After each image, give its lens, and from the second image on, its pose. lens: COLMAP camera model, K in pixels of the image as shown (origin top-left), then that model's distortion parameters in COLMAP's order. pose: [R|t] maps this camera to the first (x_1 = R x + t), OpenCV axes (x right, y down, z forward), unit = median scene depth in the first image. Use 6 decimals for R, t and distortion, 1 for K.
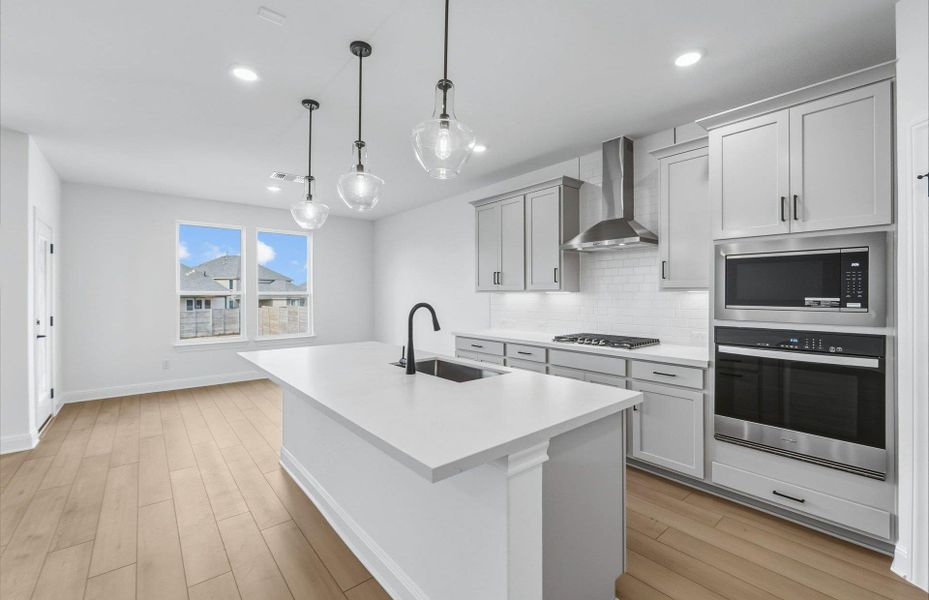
lens RADIAL K [[385.6, 0, 469.2], [0, 385.6, 298.3], [0, 0, 1]] dist [-0.001571, -0.000263]
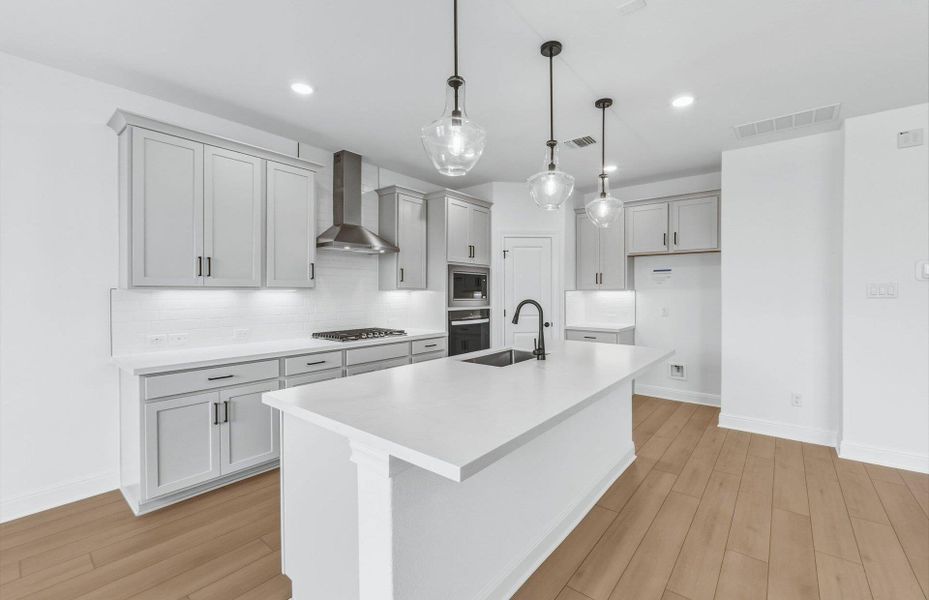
lens RADIAL K [[389.5, 0, 463.5], [0, 389.5, 290.2], [0, 0, 1]] dist [-0.000408, -0.000059]
pose [[-0.151654, 0.005038, 0.988421, -1.110152], [0.010818, 0.999936, -0.003437, -0.013990], [-0.988374, 0.010172, -0.151698, 1.205891]]
